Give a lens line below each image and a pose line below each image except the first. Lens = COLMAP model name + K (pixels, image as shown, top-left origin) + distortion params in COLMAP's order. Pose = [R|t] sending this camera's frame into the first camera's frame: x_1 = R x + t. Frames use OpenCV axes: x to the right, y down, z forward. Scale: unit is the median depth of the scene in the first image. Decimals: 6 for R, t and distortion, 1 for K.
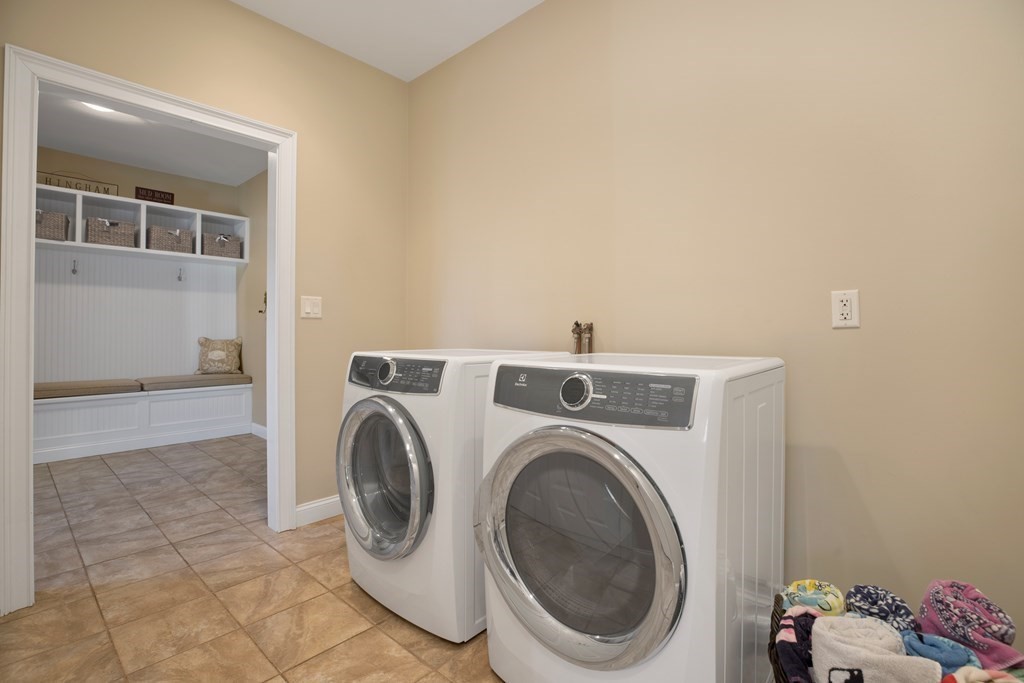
lens RADIAL K [[470.0, 0, 499.4], [0, 470.0, 326.7], [0, 0, 1]] dist [-0.043708, 0.011845]
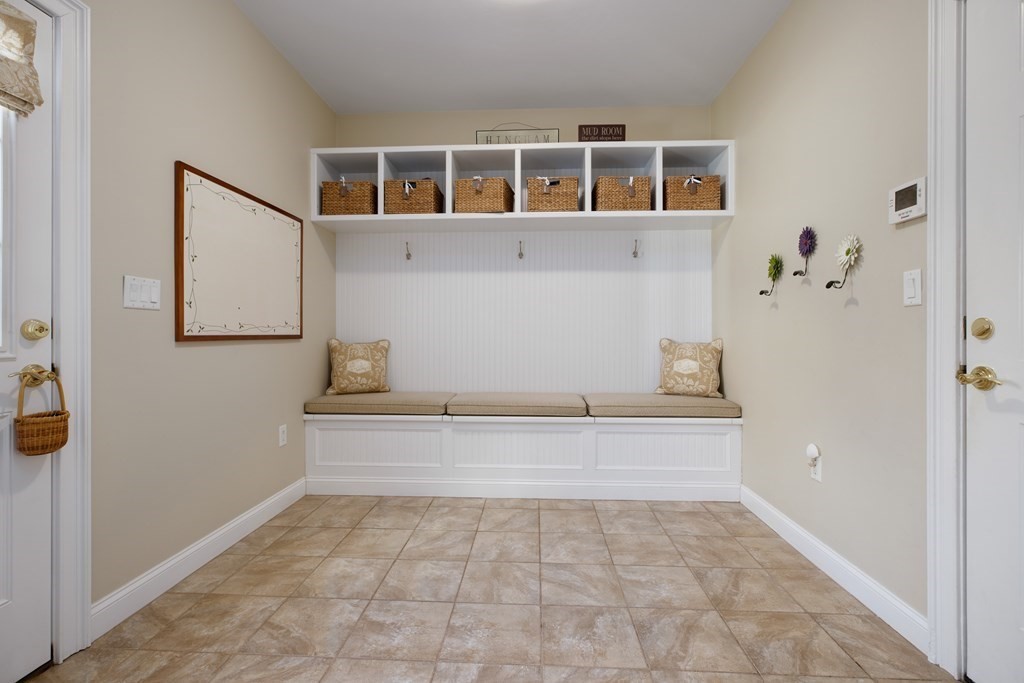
lens RADIAL K [[470.0, 0, 511.3], [0, 470.0, 334.7], [0, 0, 1]] dist [-0.043708, 0.011845]
pose [[0.643218, 0.008569, -0.765635, -0.278935], [0.006301, 0.999844, 0.016484, 0.005237], [0.765657, -0.015427, 0.643064, 0.411695]]
